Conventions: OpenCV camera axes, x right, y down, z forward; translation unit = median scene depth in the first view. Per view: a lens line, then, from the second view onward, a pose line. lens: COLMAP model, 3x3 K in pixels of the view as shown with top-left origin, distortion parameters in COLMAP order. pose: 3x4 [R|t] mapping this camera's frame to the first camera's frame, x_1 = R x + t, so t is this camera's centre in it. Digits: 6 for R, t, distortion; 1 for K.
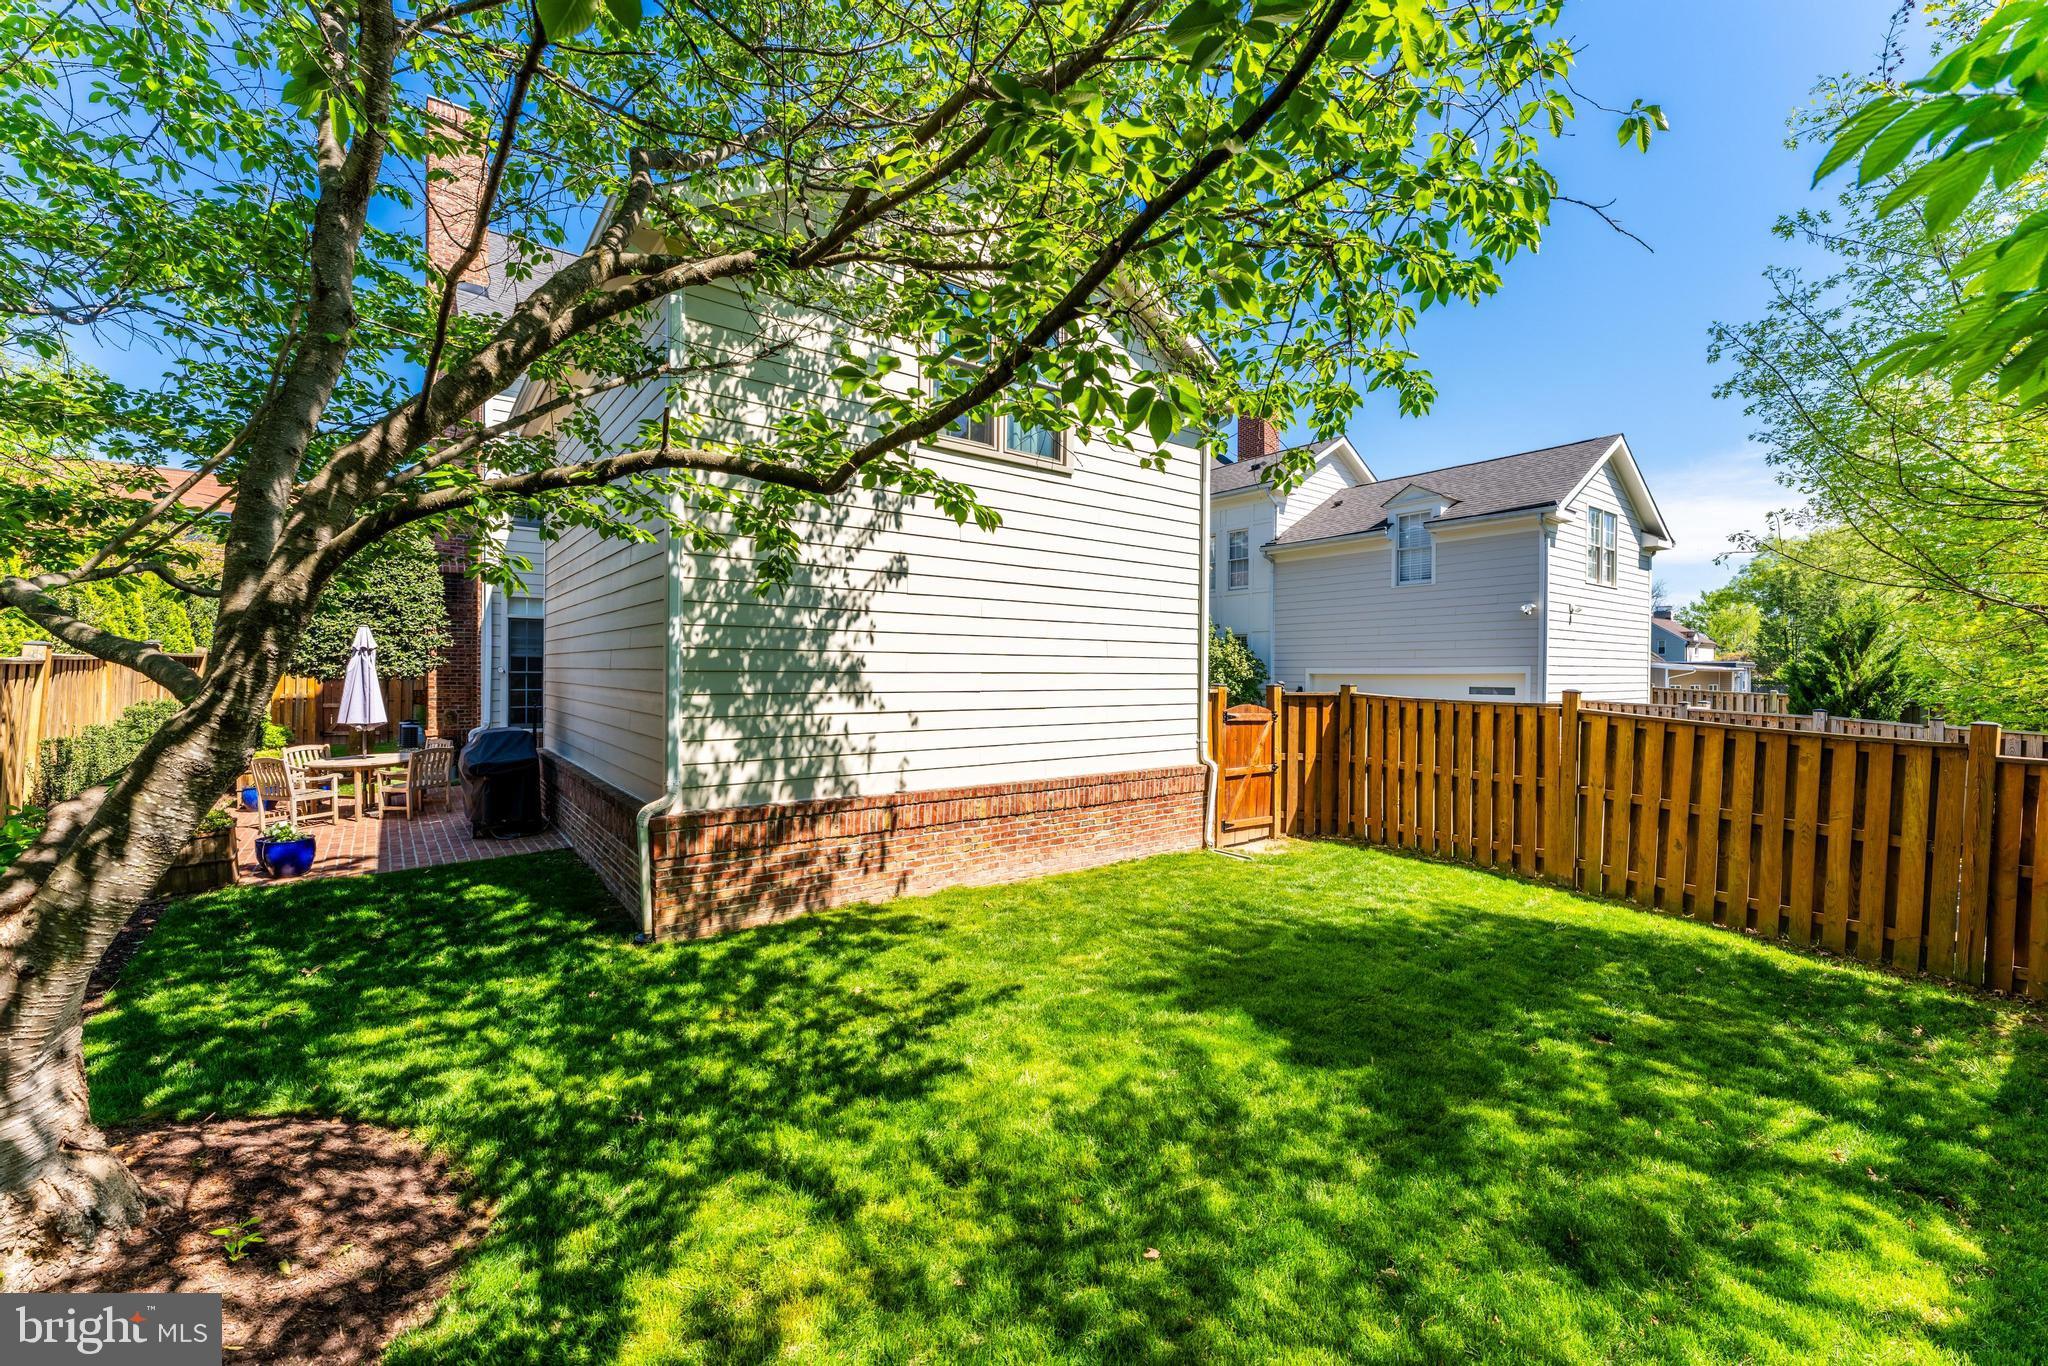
lens RADIAL K [[818.0, 0, 1041.4], [0, 818.0, 685.5], [0, 0, 1]] dist [-0.000062, 0.000118]
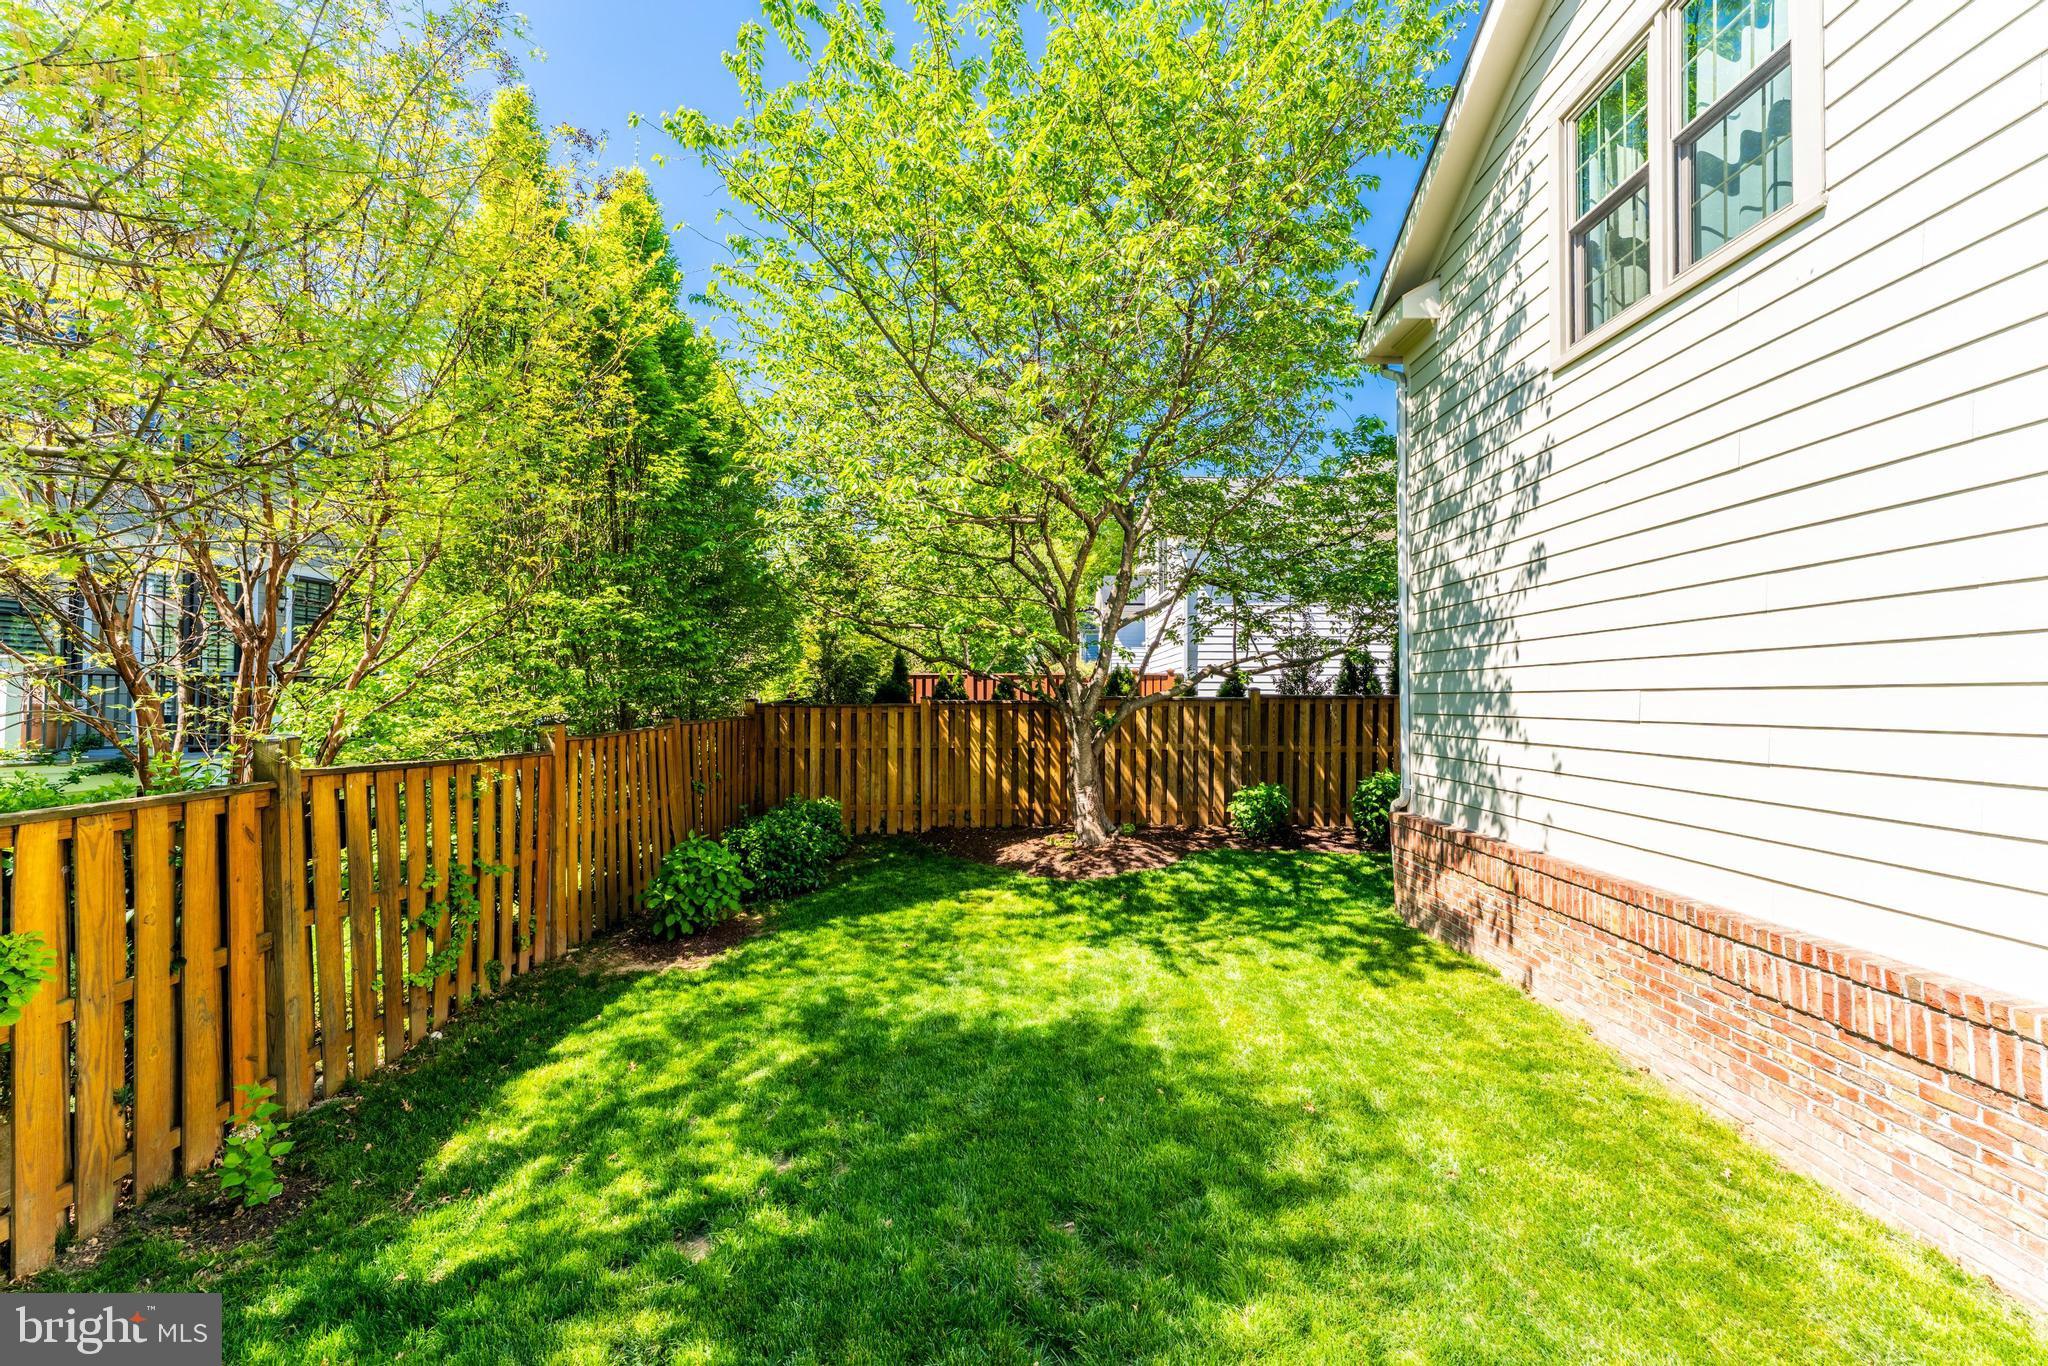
lens RADIAL K [[818.0, 0, 1041.4], [0, 818.0, 685.5], [0, 0, 1]] dist [-0.000062, 0.000118]
pose [[-0.615453, -0.029136, -0.787635, 0.832514], [-0.018447, 0.999575, -0.022562, 0.002278], [0.787958, 0.000644, -0.615729, 1.307211]]
